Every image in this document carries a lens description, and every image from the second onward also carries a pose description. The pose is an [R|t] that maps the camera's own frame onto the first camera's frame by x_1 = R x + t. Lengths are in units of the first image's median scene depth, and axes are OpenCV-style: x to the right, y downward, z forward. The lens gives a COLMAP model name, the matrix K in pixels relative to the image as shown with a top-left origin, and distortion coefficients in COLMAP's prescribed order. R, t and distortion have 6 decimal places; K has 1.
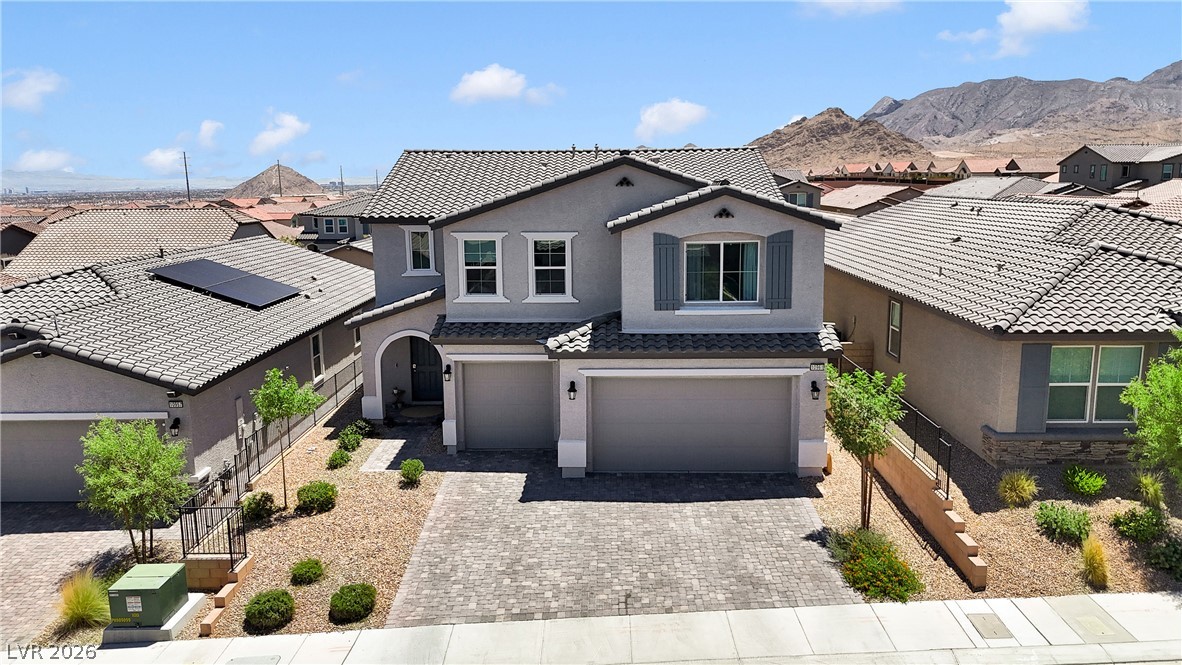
lens RADIAL K [[872.5, 0, 592.7], [0, 872.5, 334.8], [0, 0, 1]] dist [0.060239, -0.056560]
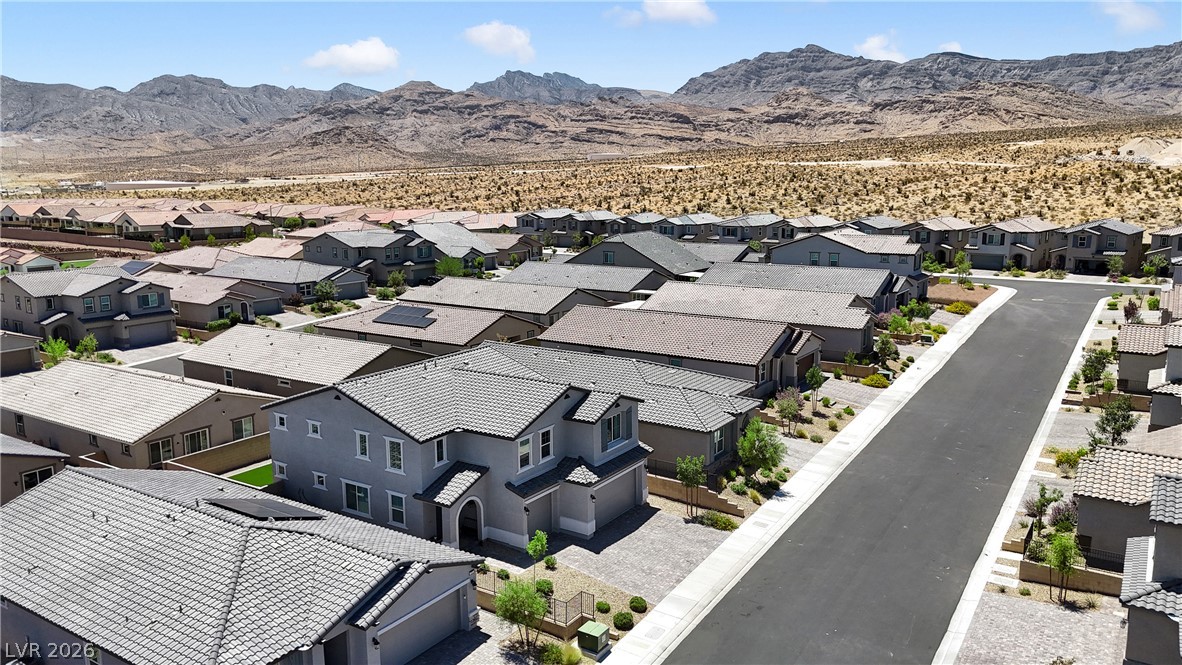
lens RADIAL K [[872.5, 0, 590.9], [0, 872.5, 325.6], [0, 0, 1]] dist [0.060239, -0.056560]
pose [[0.529751, -0.135449, 0.837268, -1.788484], [0.148181, 0.986764, 0.065878, -0.505373], [-0.835108, 0.089168, 0.542810, -0.231152]]
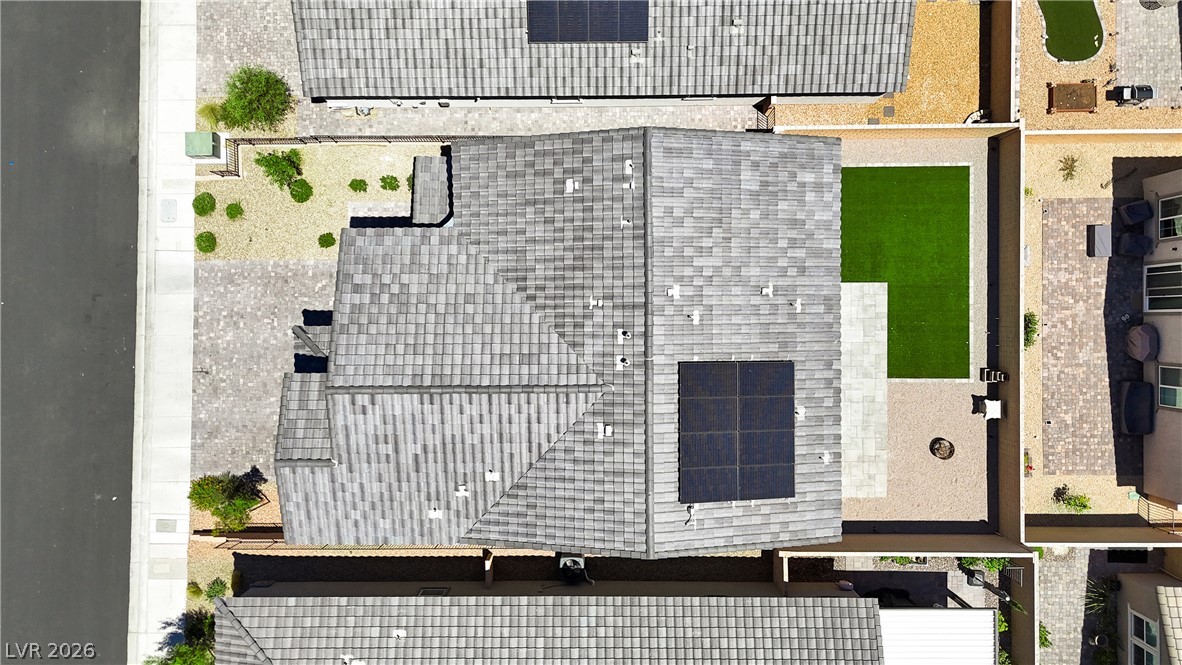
lens RADIAL K [[872.5, 0, 592.6], [0, 872.5, 331.2], [0, 0, 1]] dist [0.060239, -0.056560]
pose [[0.022964, 0.999549, 0.019334, -0.061452], [-0.165704, -0.015266, 0.986057, -1.509202], [0.985908, -0.025847, 0.165279, 1.213454]]
